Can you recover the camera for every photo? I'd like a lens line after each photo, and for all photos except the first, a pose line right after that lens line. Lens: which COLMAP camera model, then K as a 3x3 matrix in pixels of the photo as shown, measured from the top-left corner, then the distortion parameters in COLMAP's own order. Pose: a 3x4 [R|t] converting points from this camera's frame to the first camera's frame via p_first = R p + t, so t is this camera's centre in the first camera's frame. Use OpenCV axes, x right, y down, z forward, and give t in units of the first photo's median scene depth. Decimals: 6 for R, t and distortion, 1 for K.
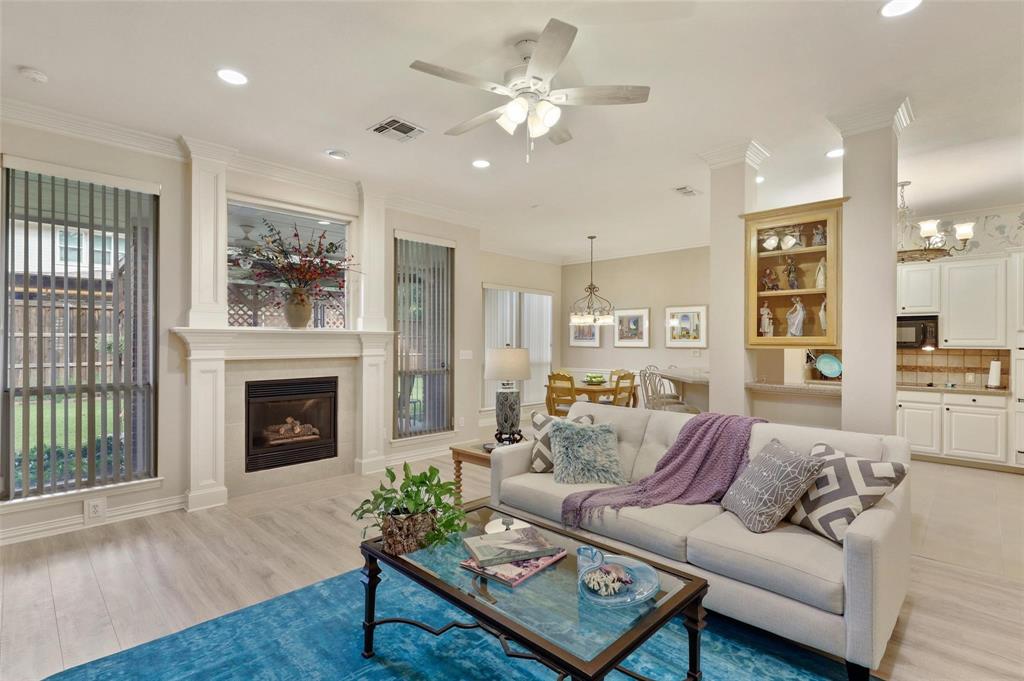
lens RADIAL K [[480.1, 0, 517.8], [0, 480.1, 341.6], [0, 0, 1]] dist [0.002429, 0.000037]
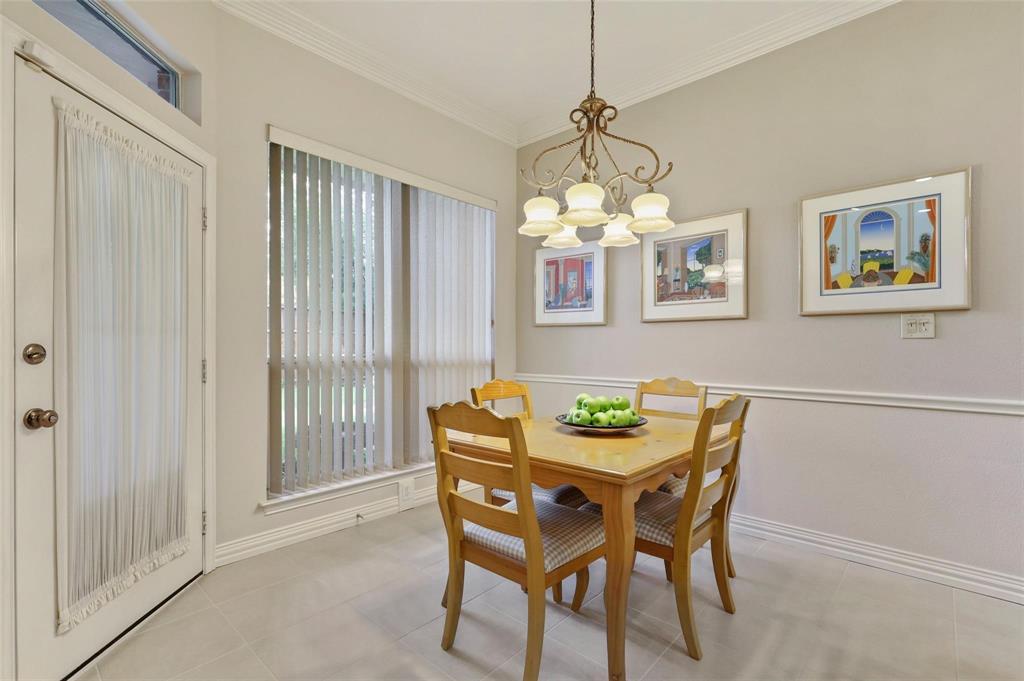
lens RADIAL K [[470.3, 0, 510.5], [0, 470.3, 344.9], [0, 0, 1]] dist [-0.005581, -0.000939]
pose [[0.999786, -0.002106, 0.020593, 0.086987], [0.002074, 0.999997, 0.001579, 0.031817], [-0.020597, -0.001536, 0.999787, 0.643205]]
